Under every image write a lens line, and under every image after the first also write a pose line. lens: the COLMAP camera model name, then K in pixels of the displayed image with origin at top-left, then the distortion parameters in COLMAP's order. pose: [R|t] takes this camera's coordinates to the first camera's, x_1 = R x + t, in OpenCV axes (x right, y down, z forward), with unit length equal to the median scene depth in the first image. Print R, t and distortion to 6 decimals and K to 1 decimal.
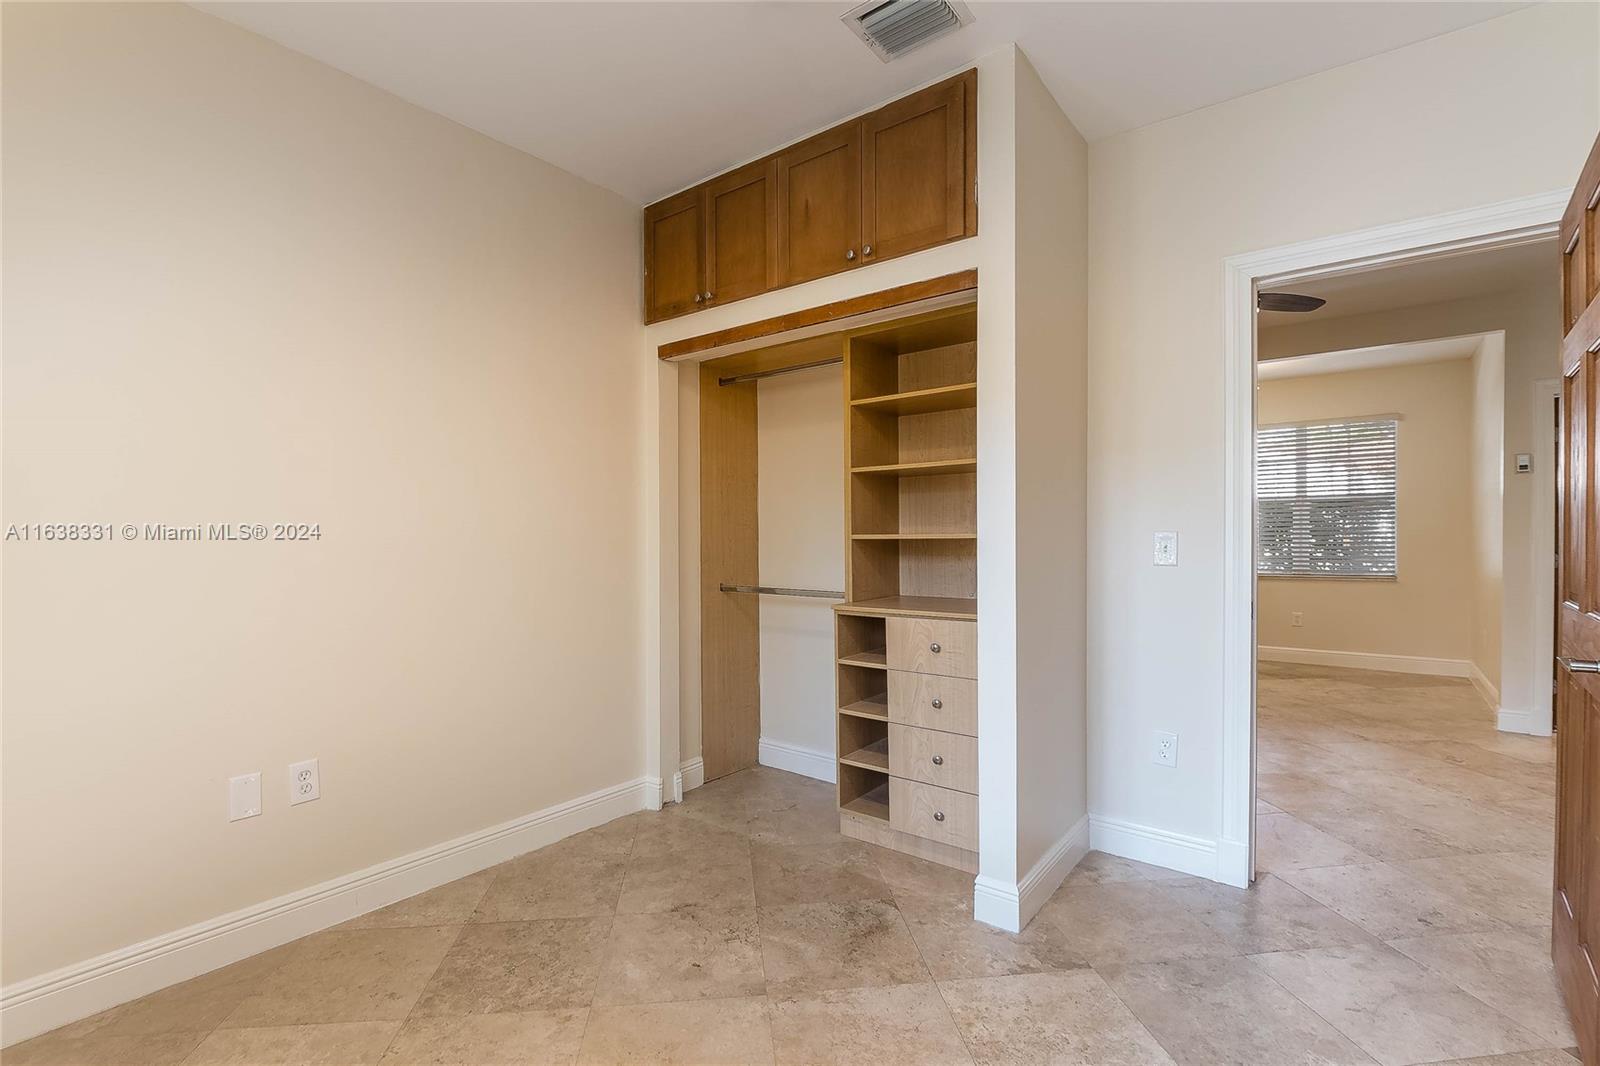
lens RADIAL K [[723.6, 0, 798.8], [0, 723.6, 538.5], [0, 0, 1]] dist [-0.007855, -0.006221]
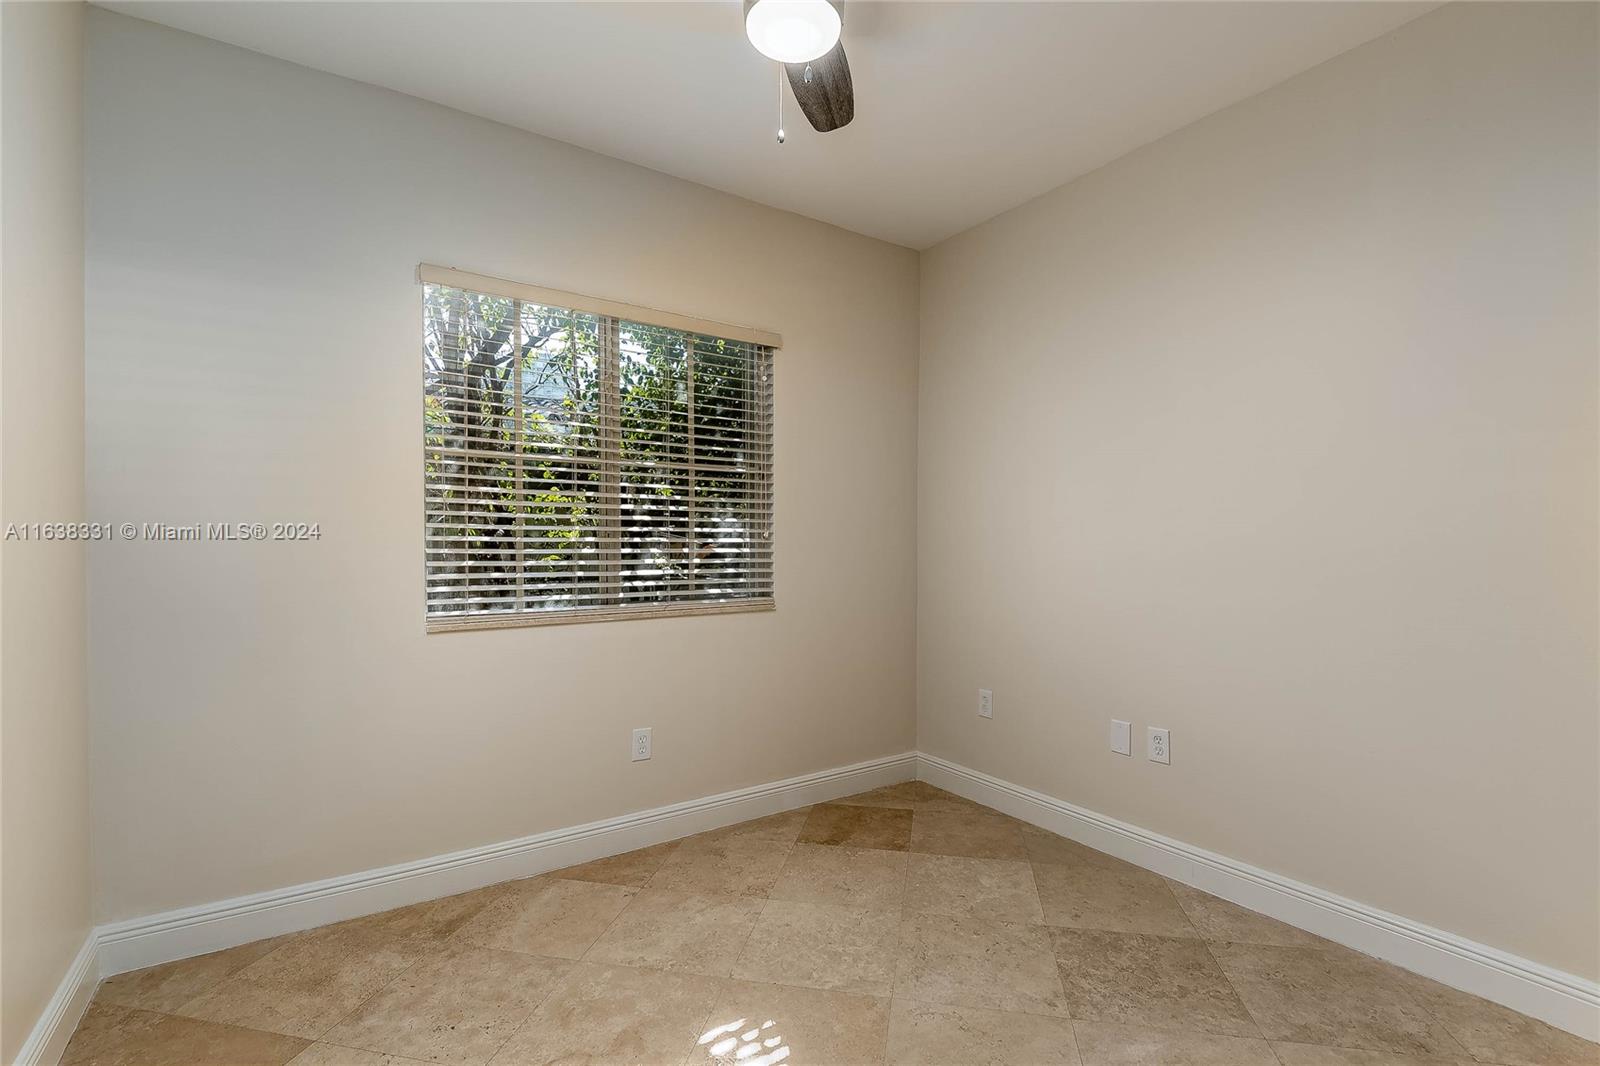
lens RADIAL K [[723.6, 0, 801.3], [0, 723.6, 537.1], [0, 0, 1]] dist [-0.007855, -0.006221]
pose [[-0.310115, -0.001006, -0.950698, 0.654022], [-0.000099, 0.999999, -0.001026, -0.008829], [0.950699, -0.000224, -0.310115, 0.813840]]
